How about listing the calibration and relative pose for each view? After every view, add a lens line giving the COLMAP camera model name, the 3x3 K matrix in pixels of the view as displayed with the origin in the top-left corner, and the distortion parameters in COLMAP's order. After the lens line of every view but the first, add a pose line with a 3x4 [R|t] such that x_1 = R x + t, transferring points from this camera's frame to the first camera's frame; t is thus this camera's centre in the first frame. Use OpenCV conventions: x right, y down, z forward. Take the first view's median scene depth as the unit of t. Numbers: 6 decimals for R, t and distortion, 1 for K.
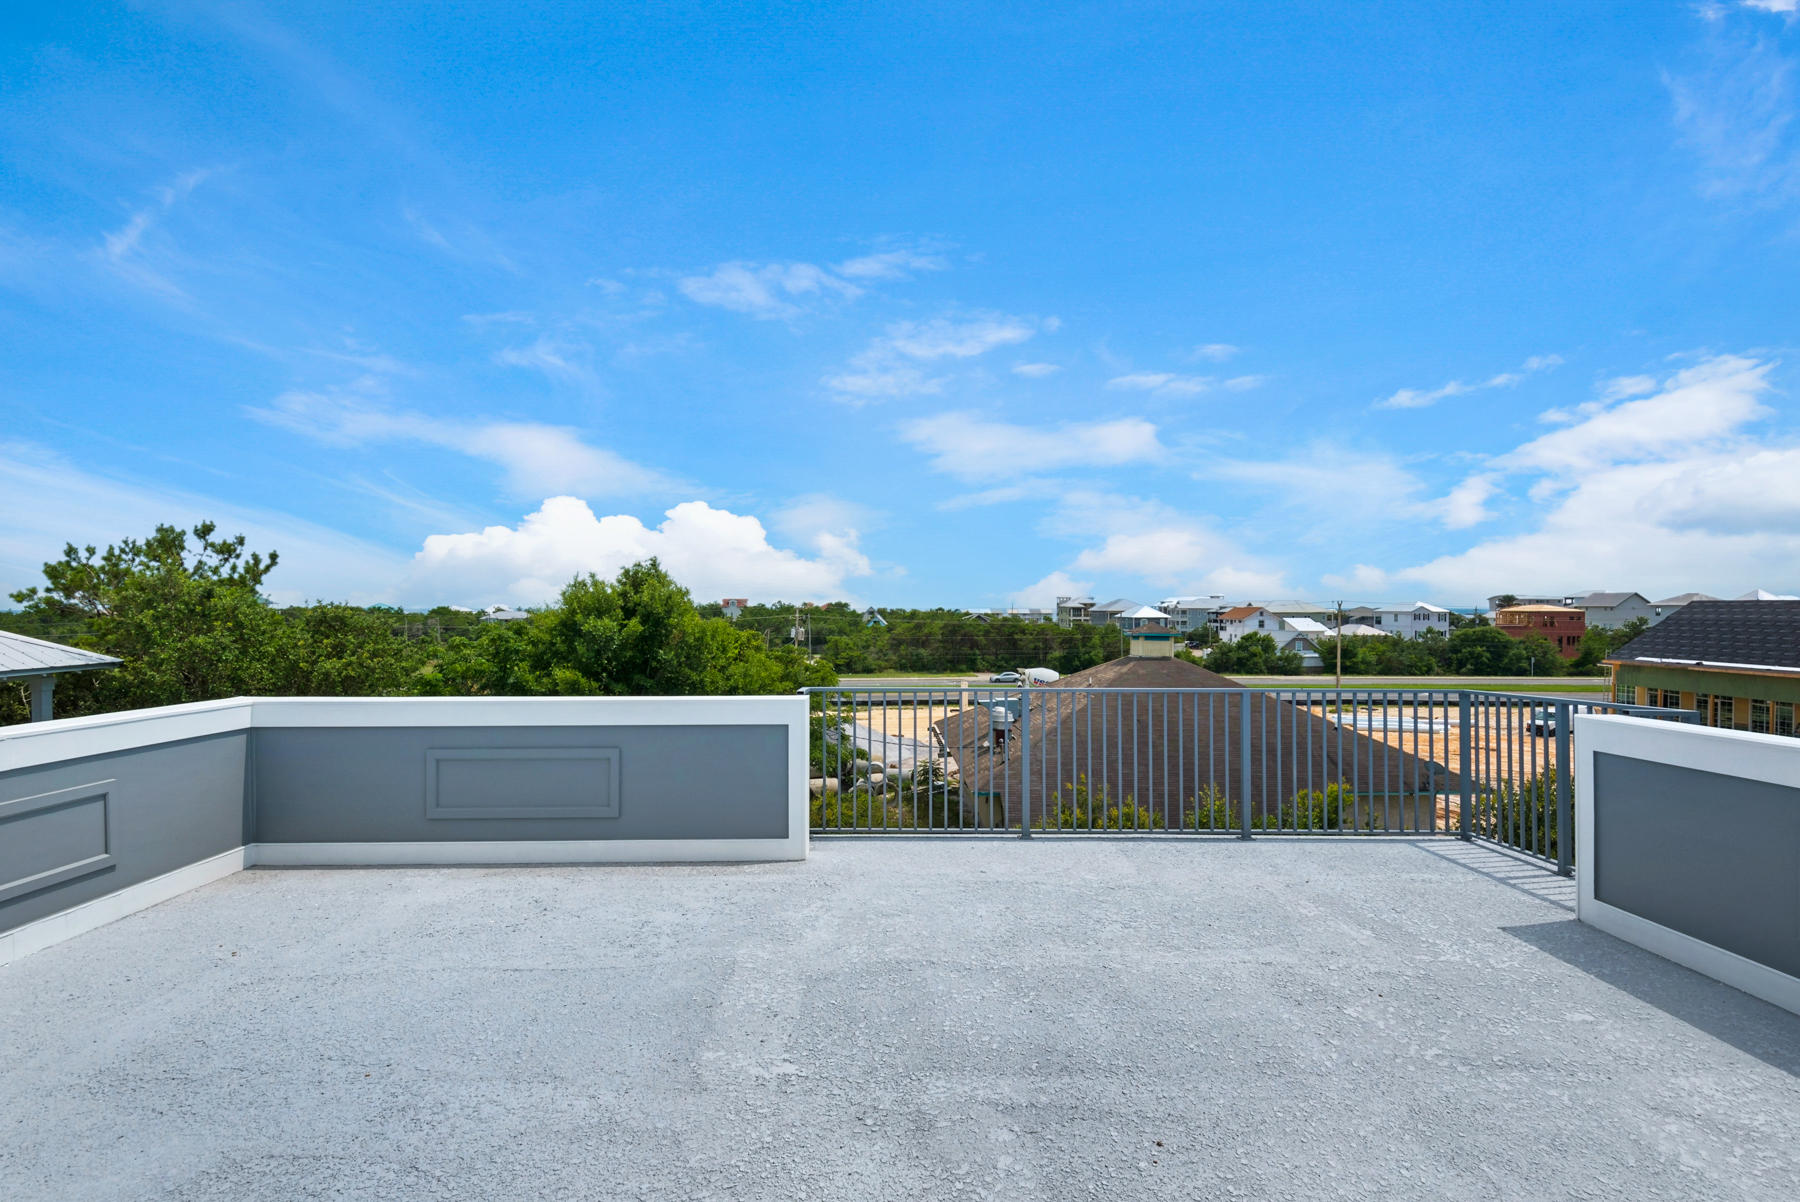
lens RADIAL K [[880.1, 0, 894.7], [0, 880.1, 602.2], [0, 0, 1]] dist [0.005799, 0.000172]
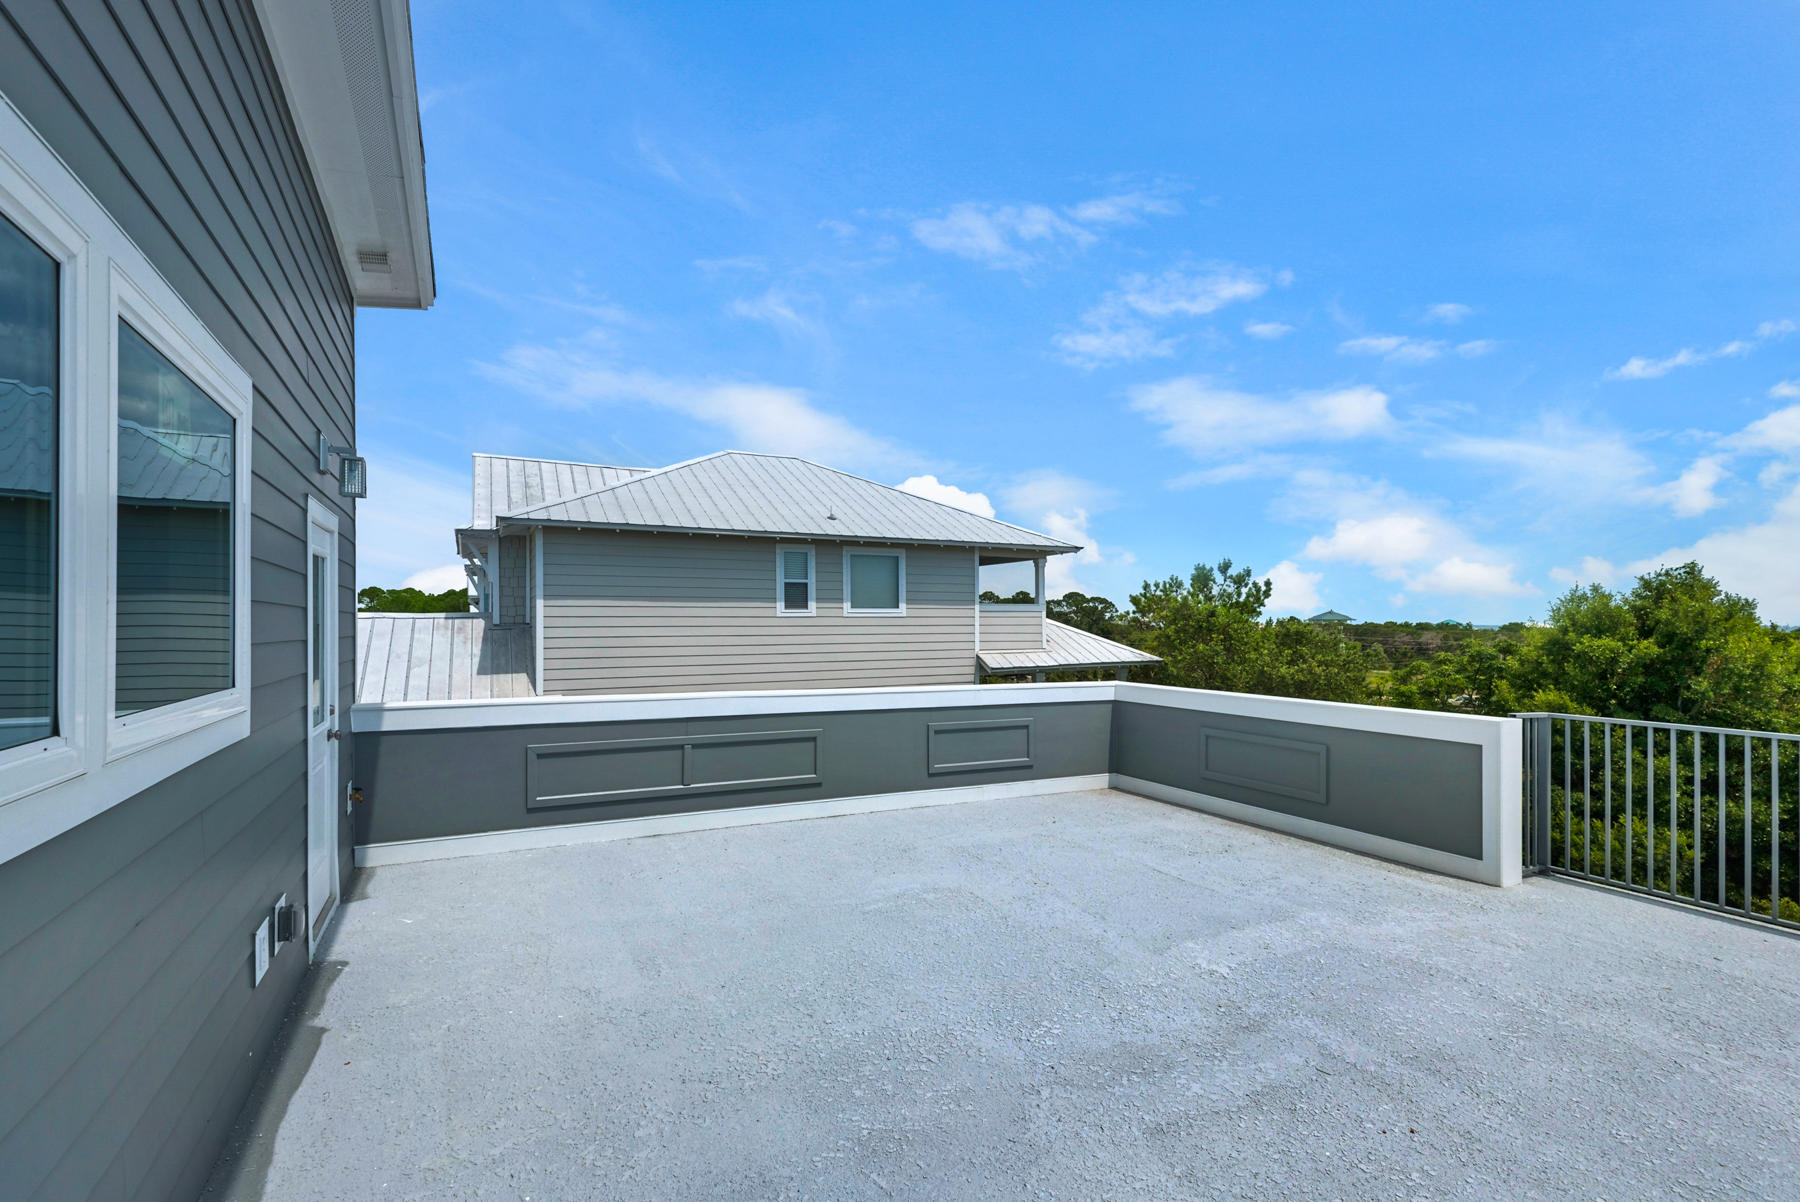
lens RADIAL K [[825.3, 0, 892.2], [0, 825.3, 593.5], [0, 0, 1]] dist [0.003793, 0.000106]
pose [[0.433684, -0.030895, -0.900535, 0.099192], [0.003097, 0.999457, -0.032798, -0.000470], [0.901060, 0.011435, 0.433544, -0.000647]]
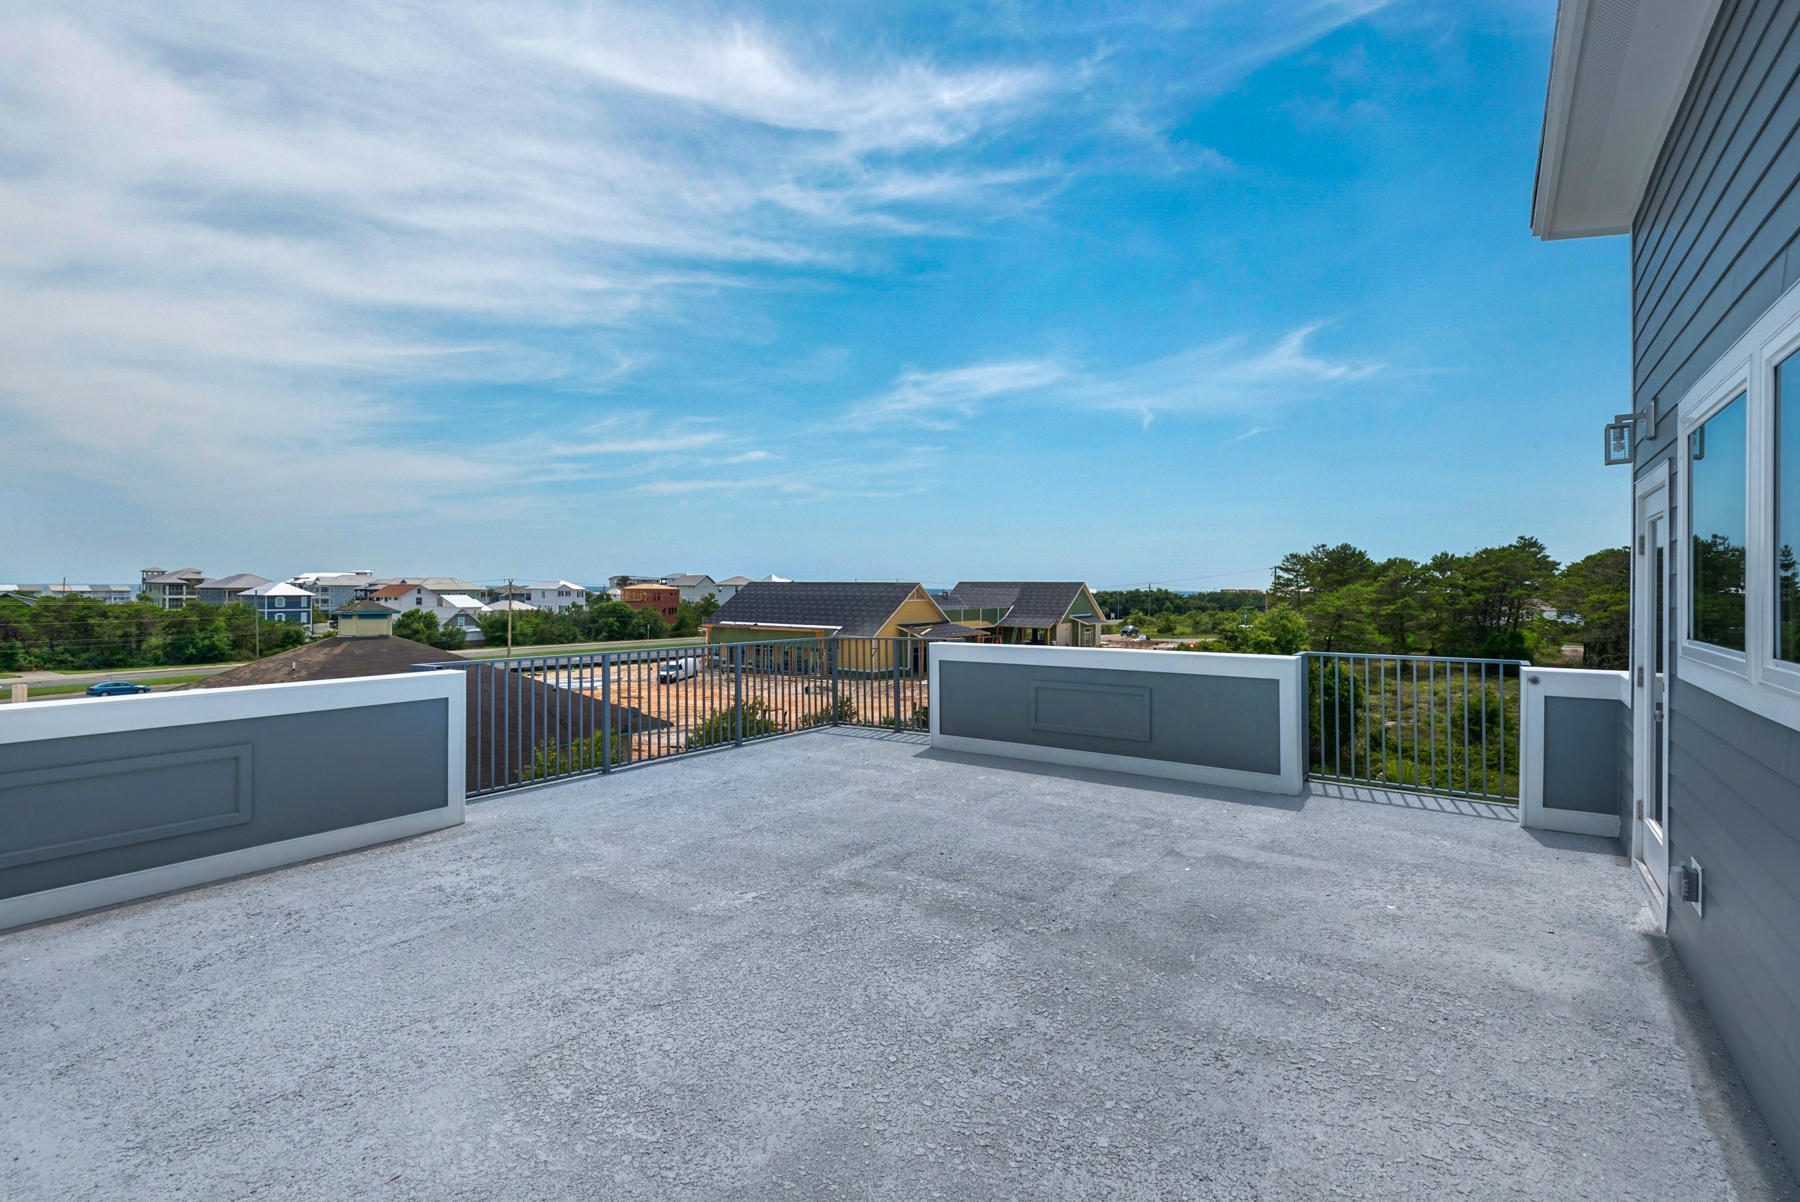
lens RADIAL K [[825.3, 0, 892.2], [0, 825.3, 593.5], [0, 0, 1]] dist [0.003793, 0.000106]
pose [[0.595079, -0.004126, 0.803657, -0.135397], [-0.008967, 0.999890, 0.011773, -0.000490], [-0.803617, -0.014212, 0.594976, -0.002972]]
